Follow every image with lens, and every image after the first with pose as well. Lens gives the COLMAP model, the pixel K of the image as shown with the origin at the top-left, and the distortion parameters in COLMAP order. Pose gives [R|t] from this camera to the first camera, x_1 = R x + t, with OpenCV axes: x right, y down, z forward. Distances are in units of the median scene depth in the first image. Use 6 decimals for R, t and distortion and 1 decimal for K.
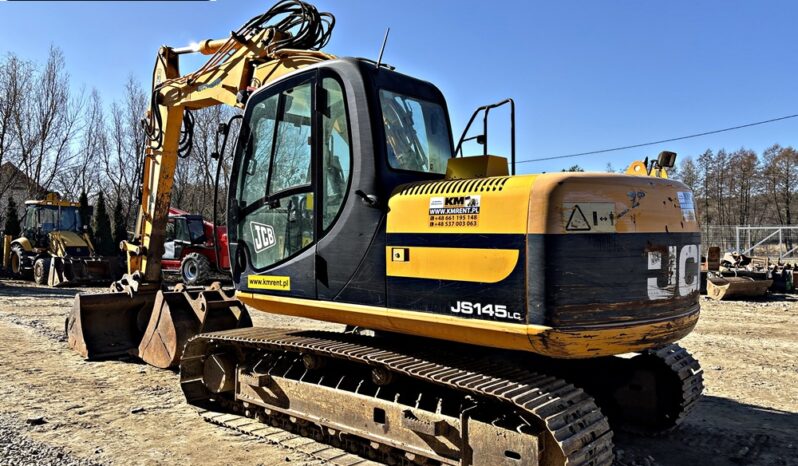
lens RADIAL K [[595.7, 0, 399.0], [0, 595.7, 235.6], [0, 0, 1]] dist [0.069340, -0.075414]
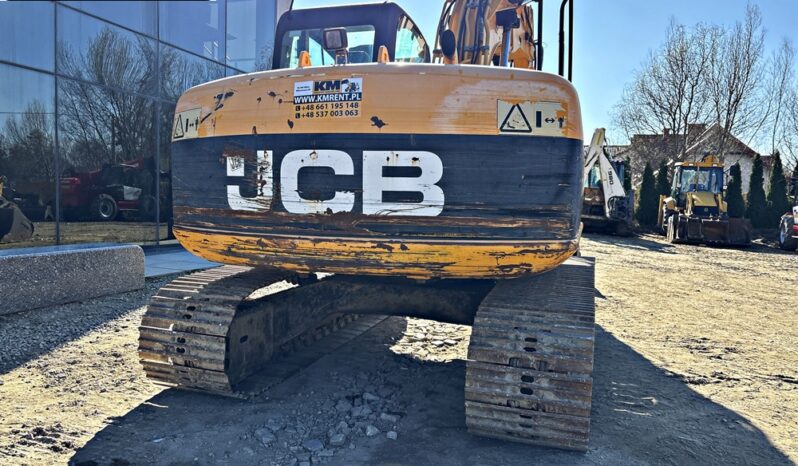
lens RADIAL K [[594.6, 0, 401.4], [0, 594.6, 241.9], [0, 0, 1]] dist [0.094145, -0.123046]
pose [[0.373734, 0.083092, -0.923807, 1.106931], [-0.027791, 0.996535, 0.078391, 0.062527], [0.927120, -0.003624, 0.374748, 0.724439]]
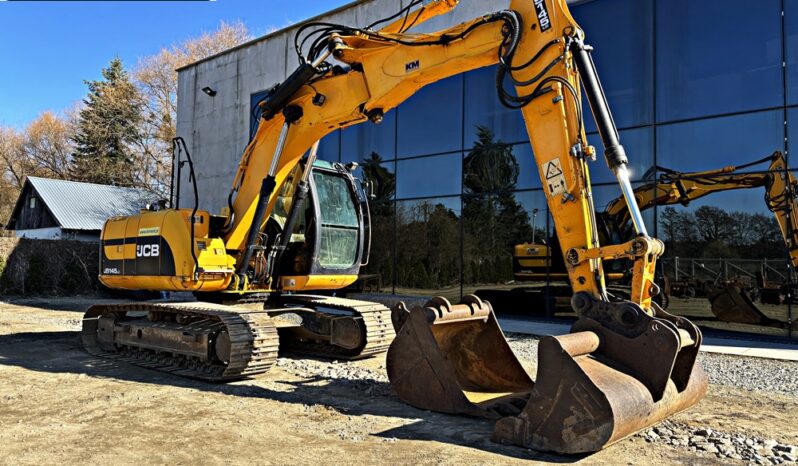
lens RADIAL K [[601.6, 0, 396.1], [0, 601.6, 225.3], [0, 0, 1]] dist [0.053475, -0.053971]
pose [[0.027941, -0.075657, -0.996742, 4.459048], [-0.011792, 0.997037, -0.076010, 0.169318], [0.999540, 0.013877, 0.026966, 2.422177]]
